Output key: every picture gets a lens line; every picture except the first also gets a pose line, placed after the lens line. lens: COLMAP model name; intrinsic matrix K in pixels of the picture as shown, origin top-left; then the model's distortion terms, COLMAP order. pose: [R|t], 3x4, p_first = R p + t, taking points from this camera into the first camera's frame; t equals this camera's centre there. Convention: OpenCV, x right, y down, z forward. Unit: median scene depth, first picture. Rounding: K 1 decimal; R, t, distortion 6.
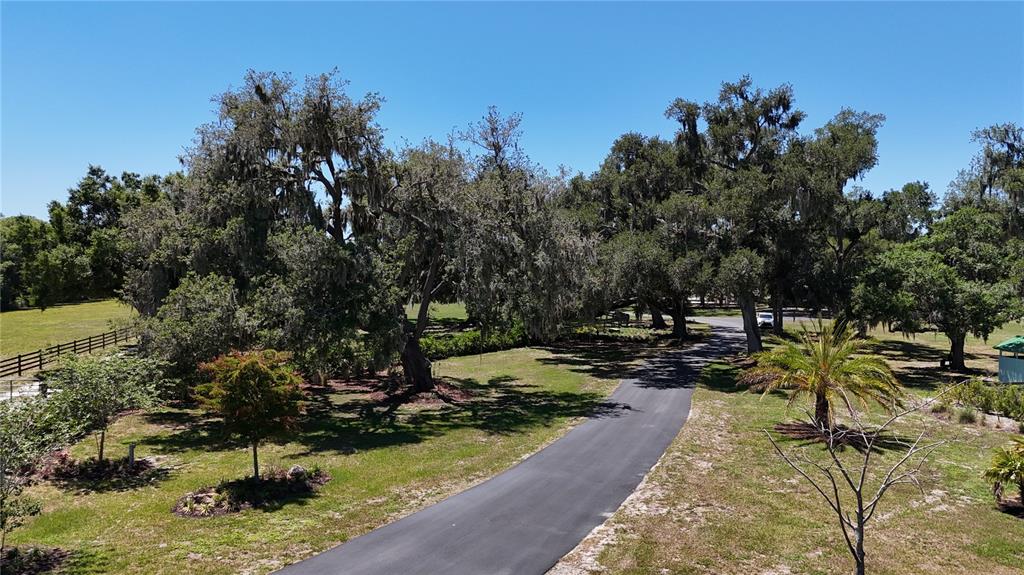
lens RADIAL K [[667.1, 0, 510.1], [0, 667.1, 283.2], [0, 0, 1]] dist [-0.031203, -0.003149]
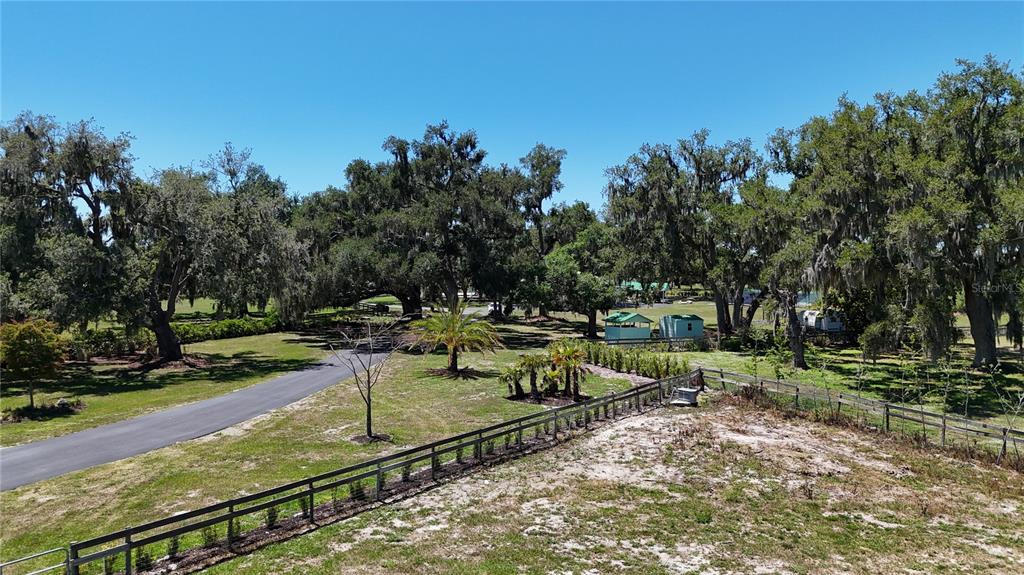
lens RADIAL K [[667.1, 0, 515.1], [0, 667.1, 286.5], [0, 0, 1]] dist [-0.031203, -0.003149]
pose [[0.957005, -0.007522, 0.289975, 0.141787], [0.005938, 0.999962, 0.006340, 0.015329], [-0.290012, -0.004346, 0.957013, -0.442609]]
